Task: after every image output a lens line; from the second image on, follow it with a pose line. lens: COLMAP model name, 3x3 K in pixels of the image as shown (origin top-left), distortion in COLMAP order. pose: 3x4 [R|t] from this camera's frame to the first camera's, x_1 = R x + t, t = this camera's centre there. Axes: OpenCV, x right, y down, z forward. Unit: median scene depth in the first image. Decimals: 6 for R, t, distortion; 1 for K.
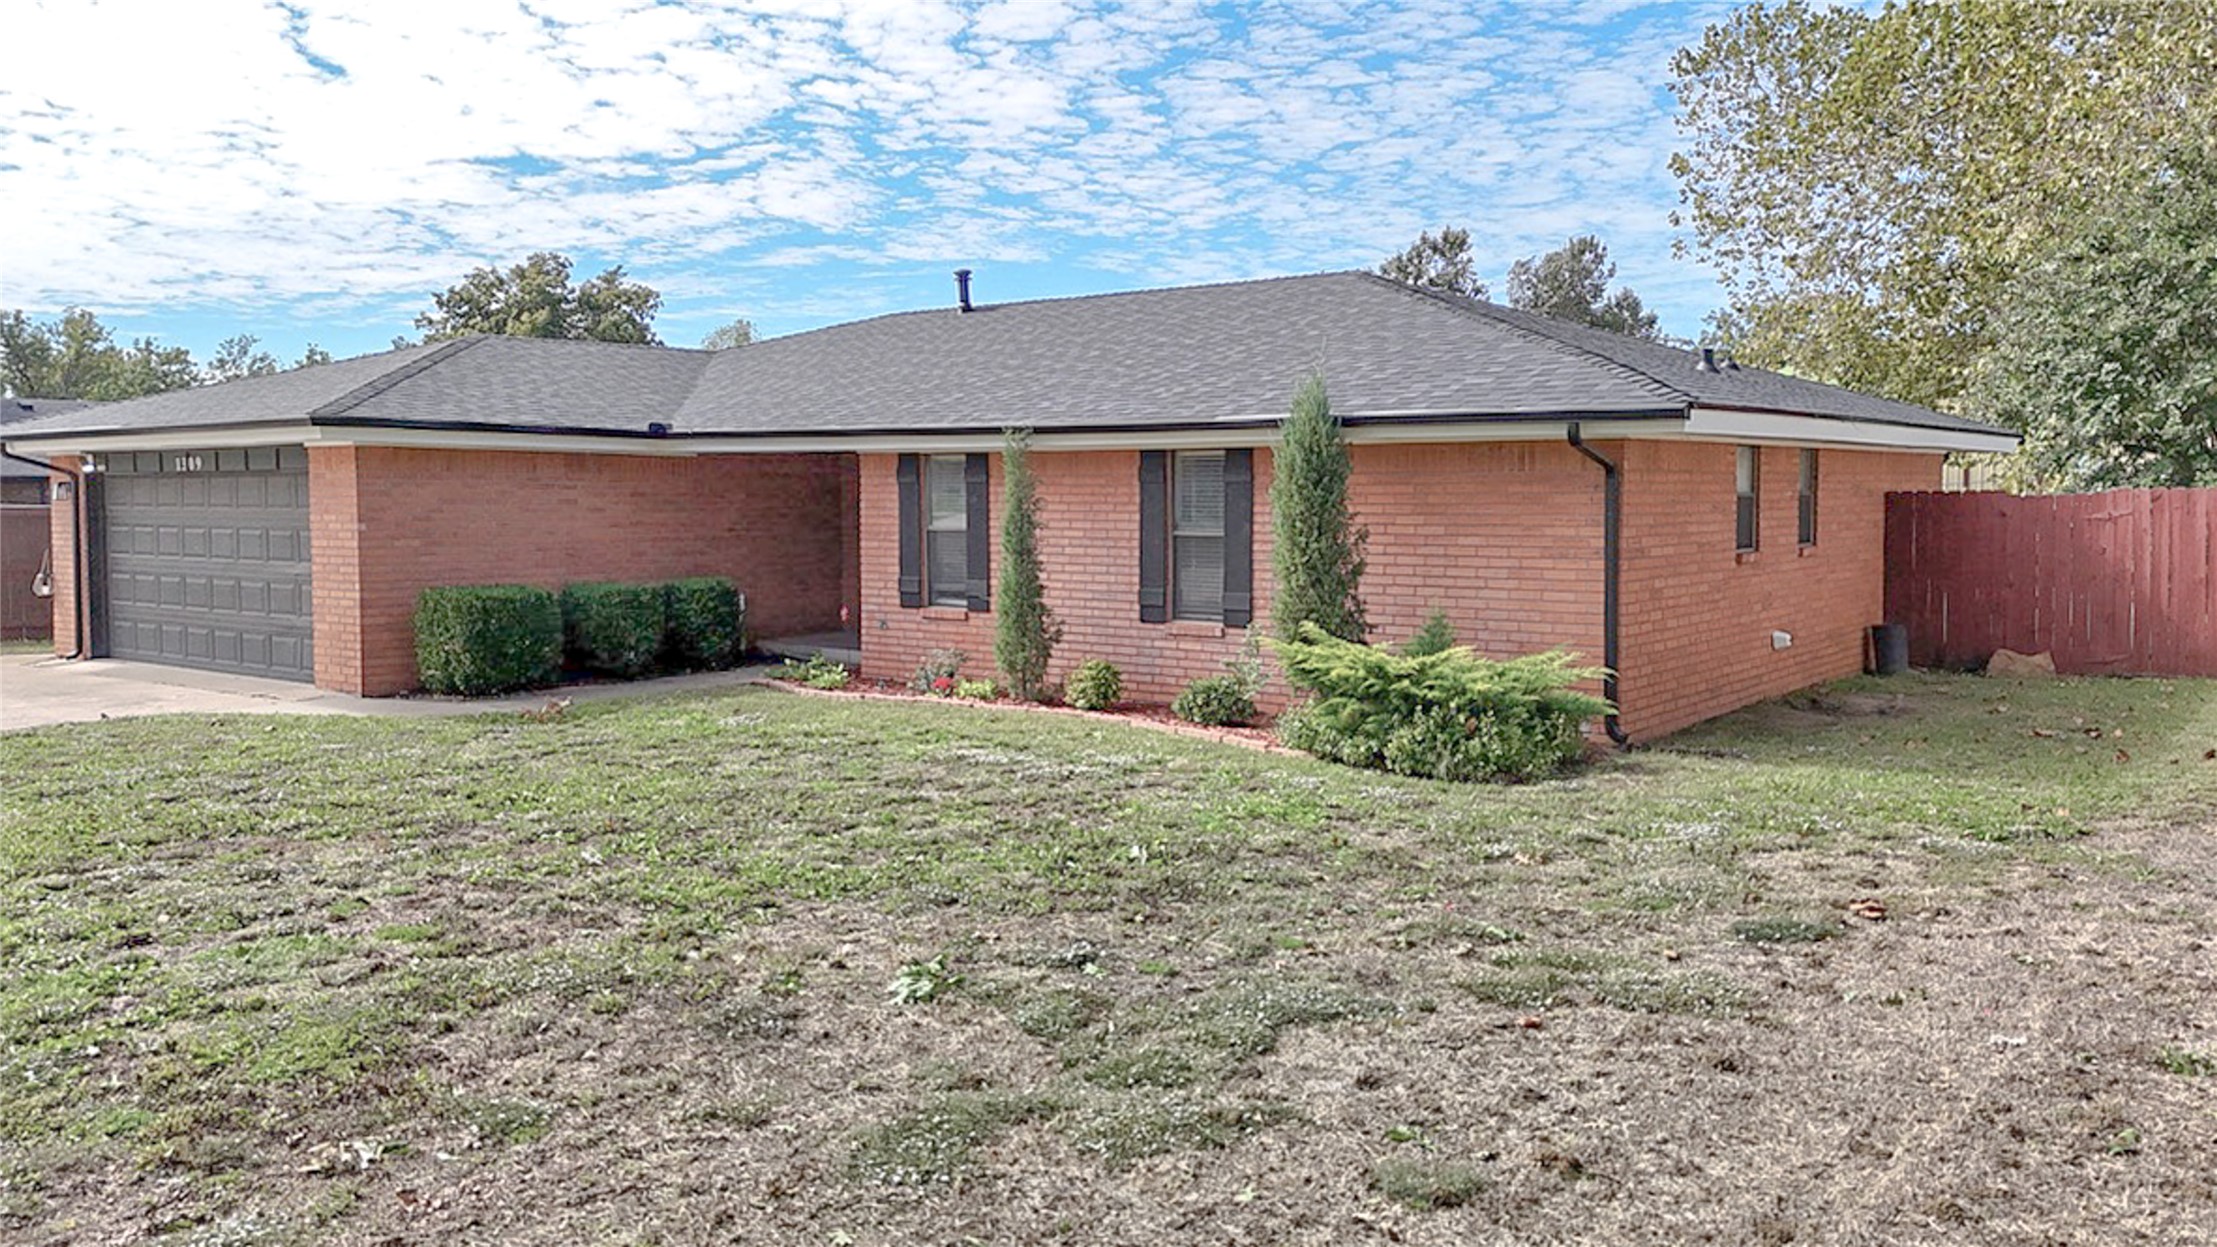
lens RADIAL K [[1684.9, 0, 1108.5], [0, 1684.9, 623.5], [0, 0, 1]] dist [0.093029, -0.106106]
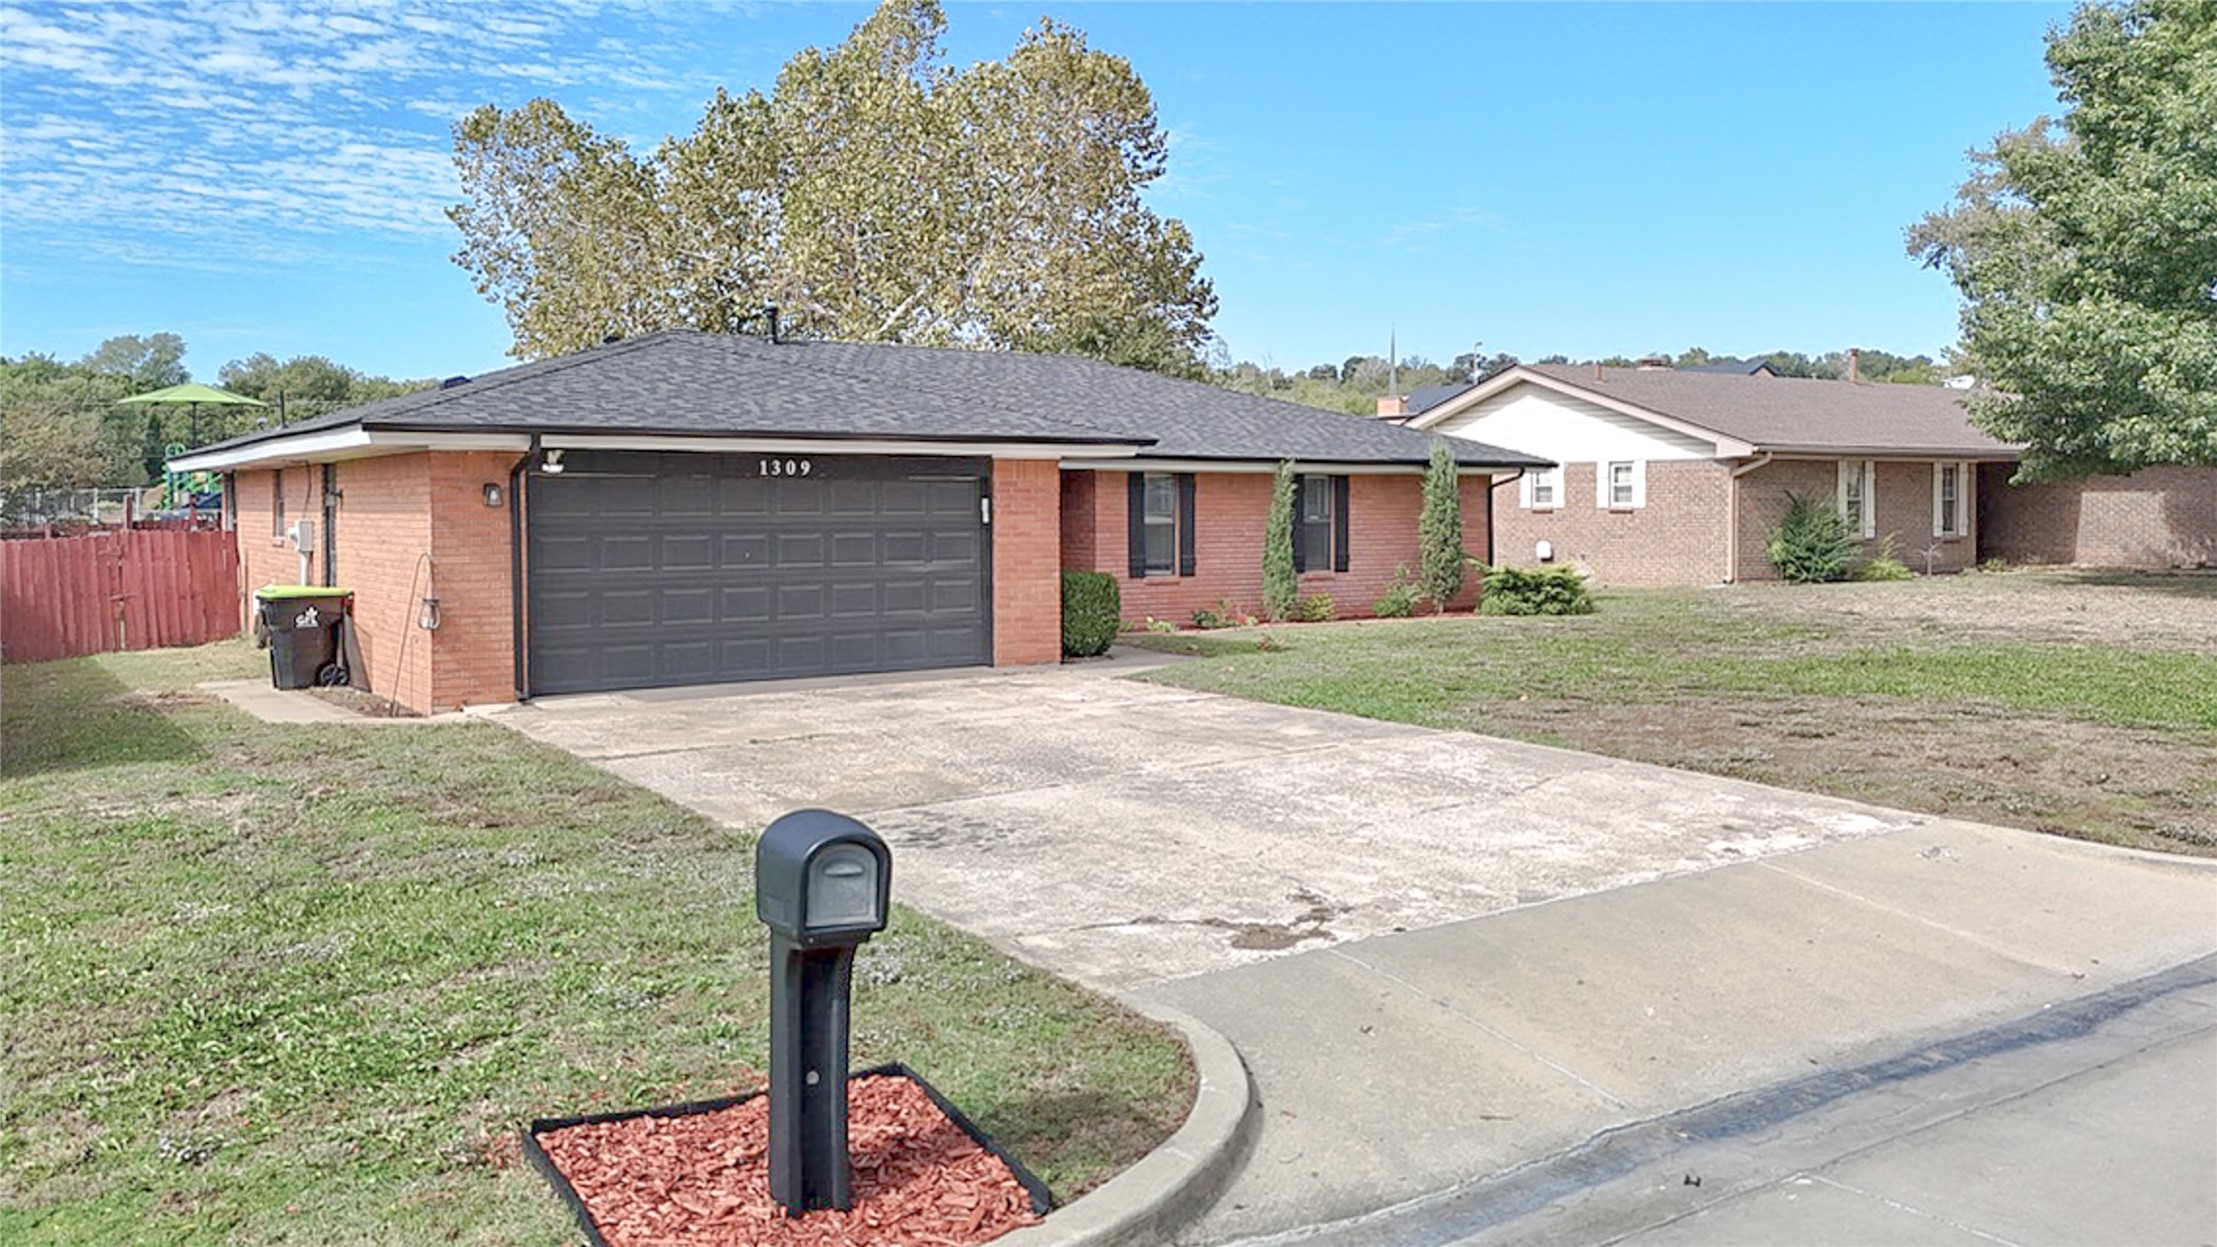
lens RADIAL K [[1684.9, 0, 1108.5], [0, 1684.9, 623.5], [0, 0, 1]] dist [0.093029, -0.106106]
pose [[0.307839, -0.066271, 0.949128, -1.517501], [0.074310, 0.996199, 0.045456, -0.037688], [-0.948532, 0.056536, 0.311594, 0.578541]]
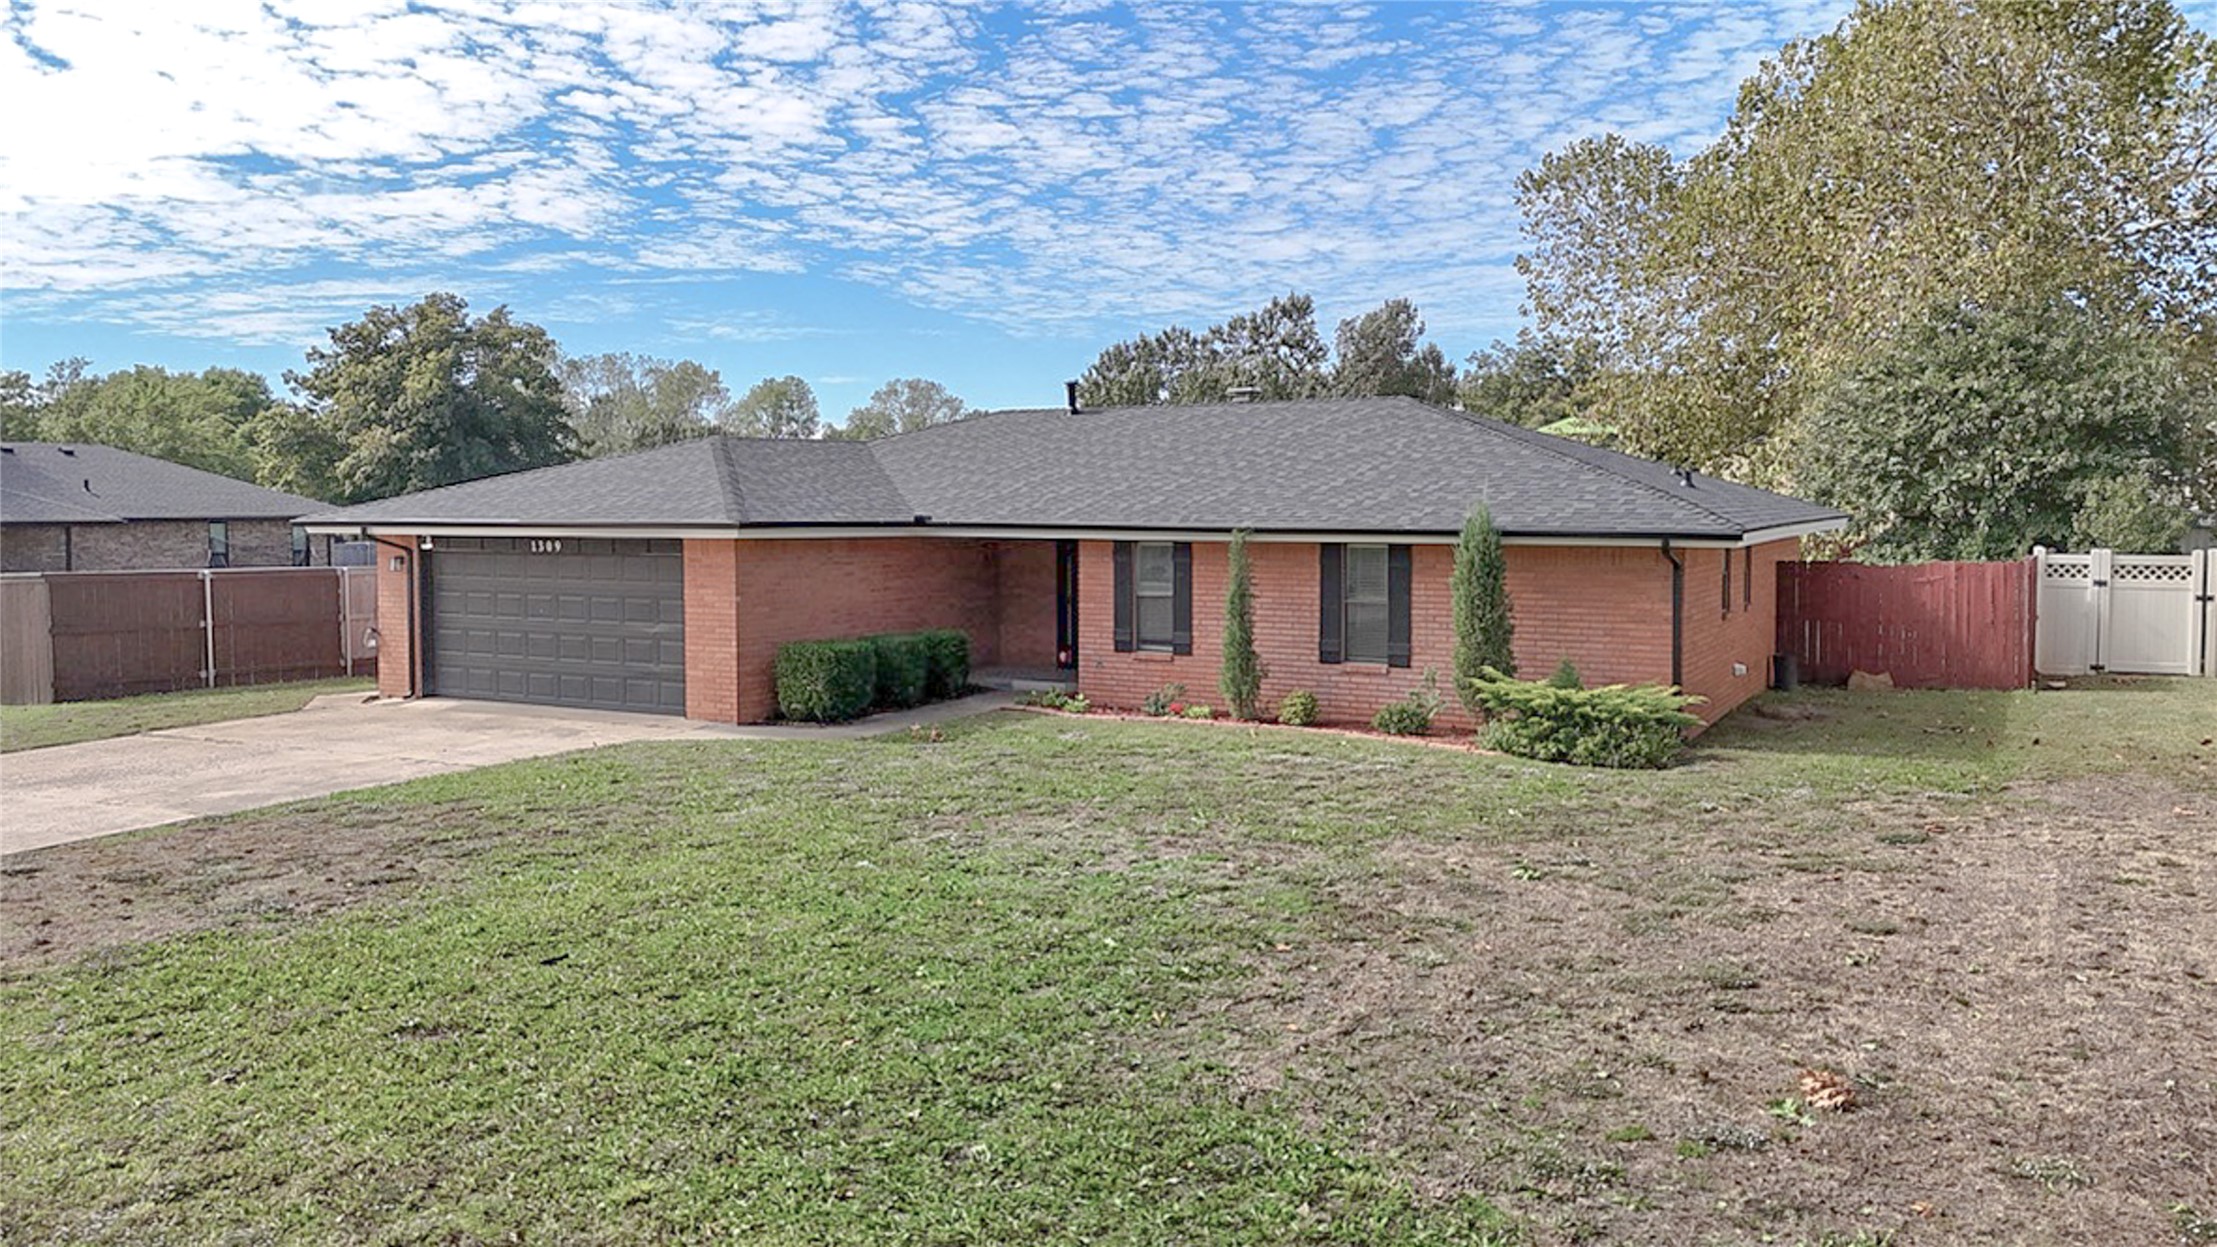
lens RADIAL K [[1622.6, 0, 1108.9], [0, 1622.6, 609.4], [0, 0, 1]] dist [0.096579, -0.095587]
pose [[0.989545, -0.009205, 0.143929, -0.319954], [0.010845, 0.999885, -0.010618, -0.030218], [-0.143815, 0.012068, 0.989531, -0.300495]]
